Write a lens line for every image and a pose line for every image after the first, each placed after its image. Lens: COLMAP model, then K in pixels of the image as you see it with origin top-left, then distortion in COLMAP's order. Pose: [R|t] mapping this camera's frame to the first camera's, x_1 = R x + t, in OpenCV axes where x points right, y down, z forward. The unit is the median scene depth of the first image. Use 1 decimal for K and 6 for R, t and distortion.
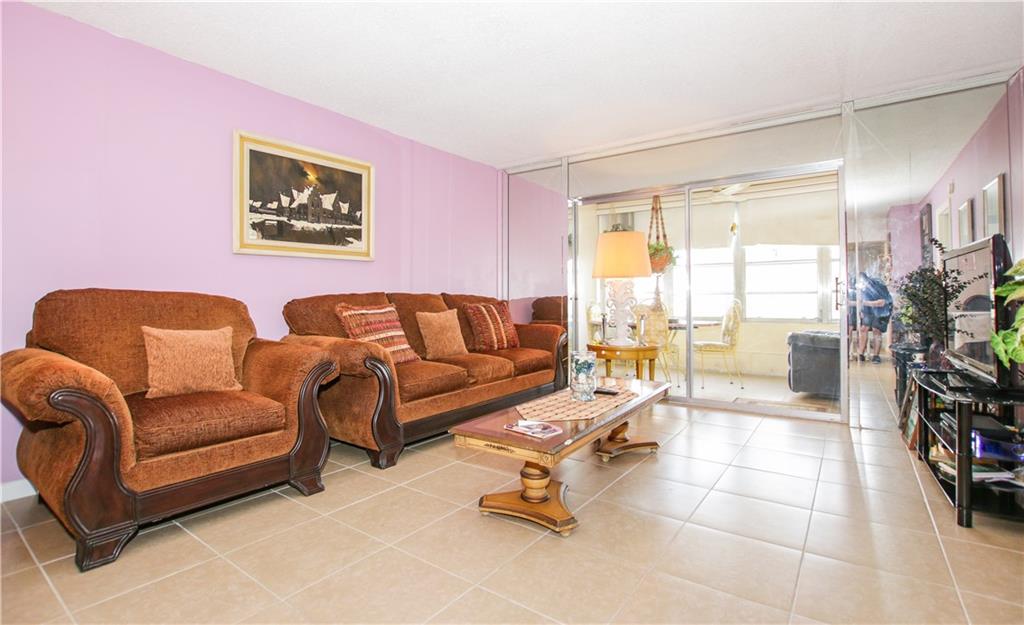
lens RADIAL K [[472.2, 0, 506.9], [0, 472.2, 307.0], [0, 0, 1]] dist [-0.023217, 0.000298]
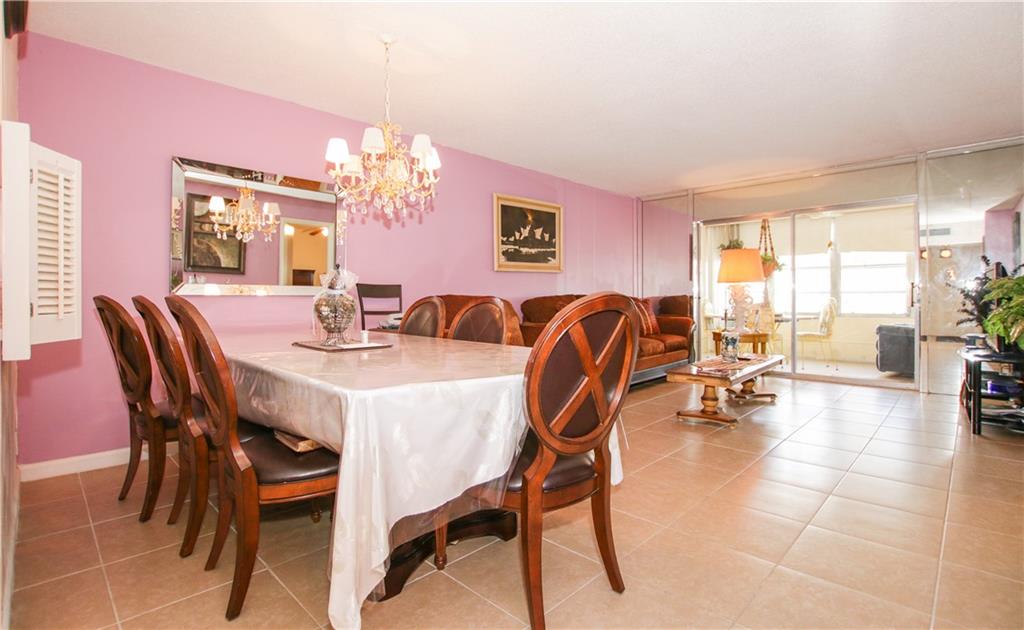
lens RADIAL K [[472.2, 0, 515.3], [0, 472.2, 307.6], [0, 0, 1]] dist [-0.023217, 0.000298]
pose [[0.989956, 0.000871, -0.141375, -0.210171], [0.000248, 0.999969, 0.007896, -0.001421], [0.141378, -0.007852, 0.989925, -0.431527]]
